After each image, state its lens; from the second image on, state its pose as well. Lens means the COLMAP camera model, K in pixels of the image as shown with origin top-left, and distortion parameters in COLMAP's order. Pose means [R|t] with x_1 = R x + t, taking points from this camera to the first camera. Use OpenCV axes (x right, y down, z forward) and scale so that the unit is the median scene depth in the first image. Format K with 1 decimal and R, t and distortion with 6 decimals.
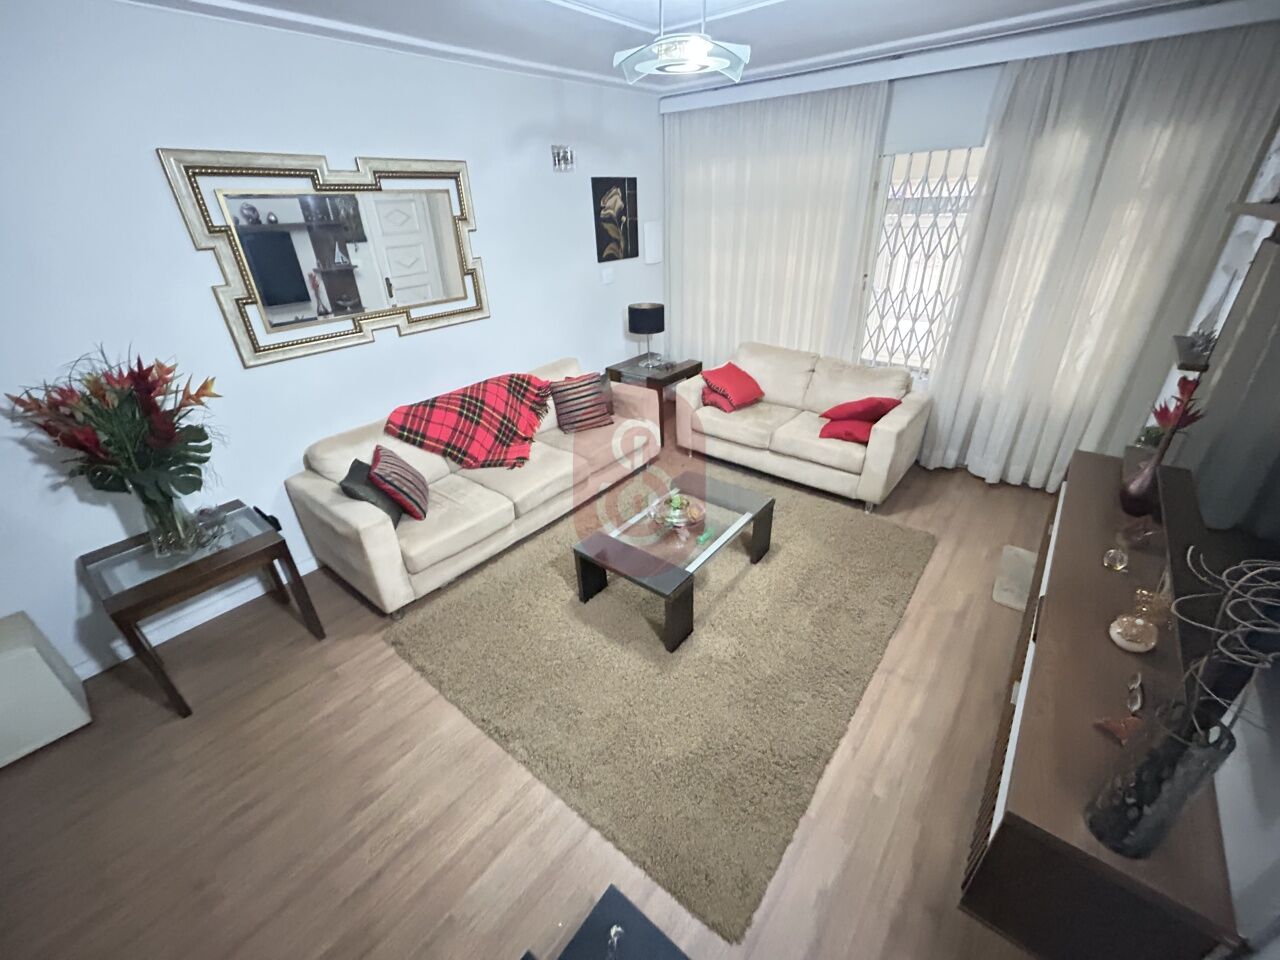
lens RADIAL K [[517.7, 0, 639.1], [0, 517.7, 480.3], [0, 0, 1]] dist [-0.001454, 0.000904]
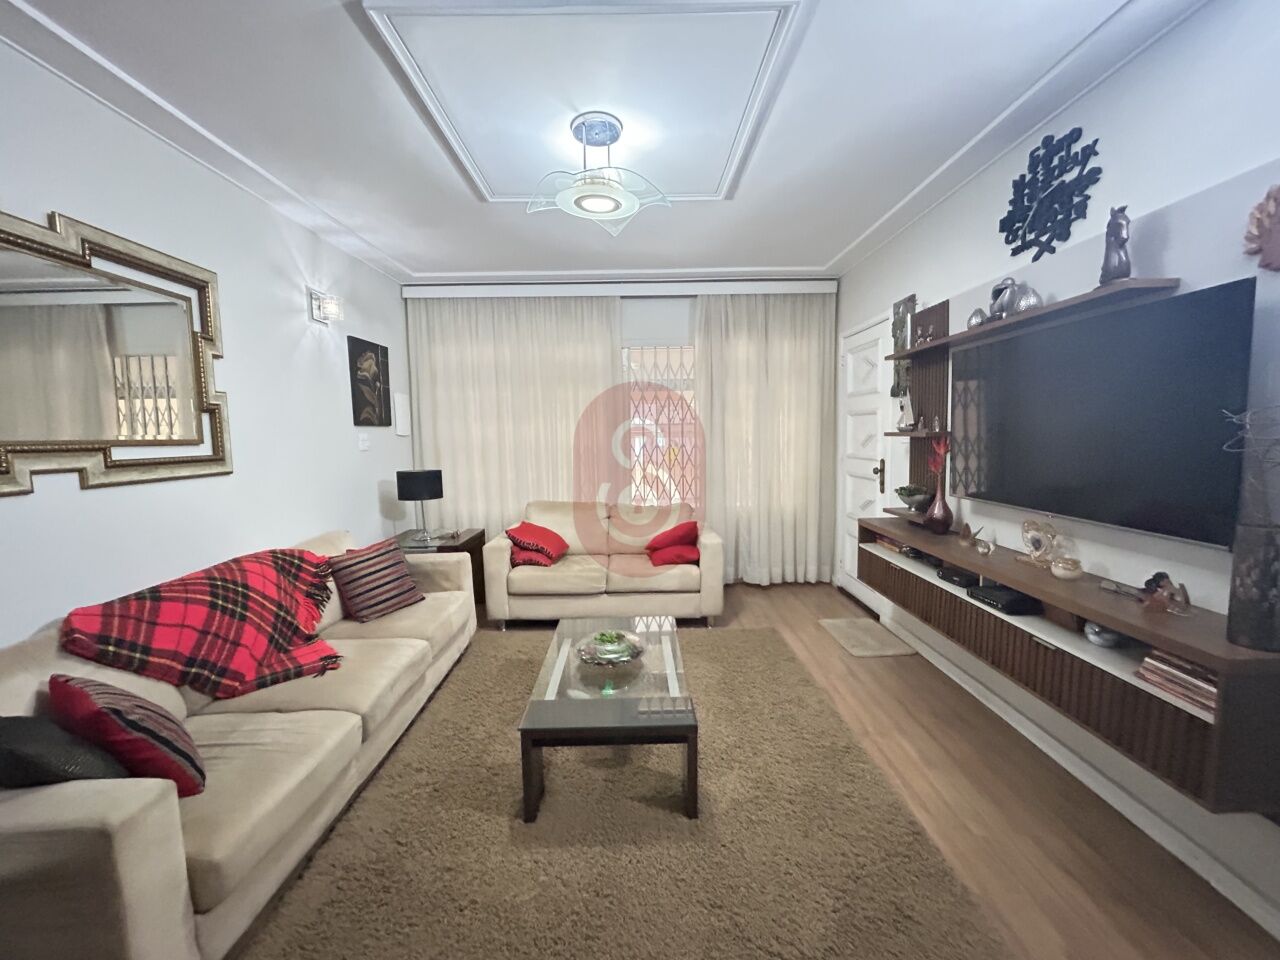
lens RADIAL K [[517.7, 0, 638.0], [0, 517.7, 486.5], [0, 0, 1]] dist [-0.001454, 0.000904]
pose [[0.771686, -0.043207, 0.634534, -0.321600], [0.291595, 0.910687, -0.292611, 0.063574], [-0.565219, 0.410831, 0.715364, 0.216090]]
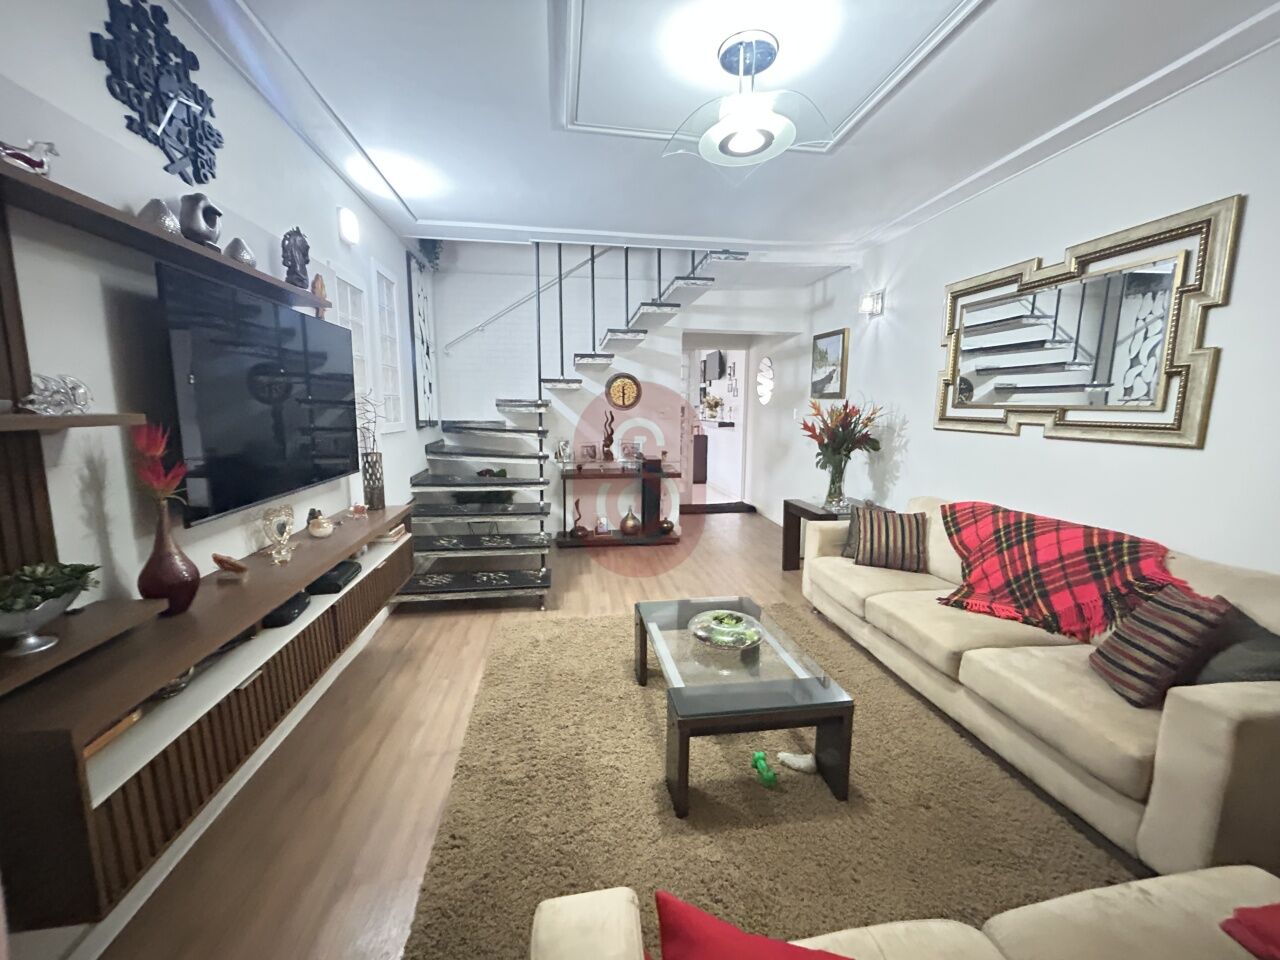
lens RADIAL K [[517.7, 0, 642.8], [0, 517.7, 480.6], [0, 0, 1]] dist [-0.001454, 0.000904]
pose [[-0.676818, 0.140445, -0.722629, 0.562052], [-0.329008, 0.820427, 0.467604, -0.365536], [0.658537, 0.554234, -0.509072, 0.946530]]
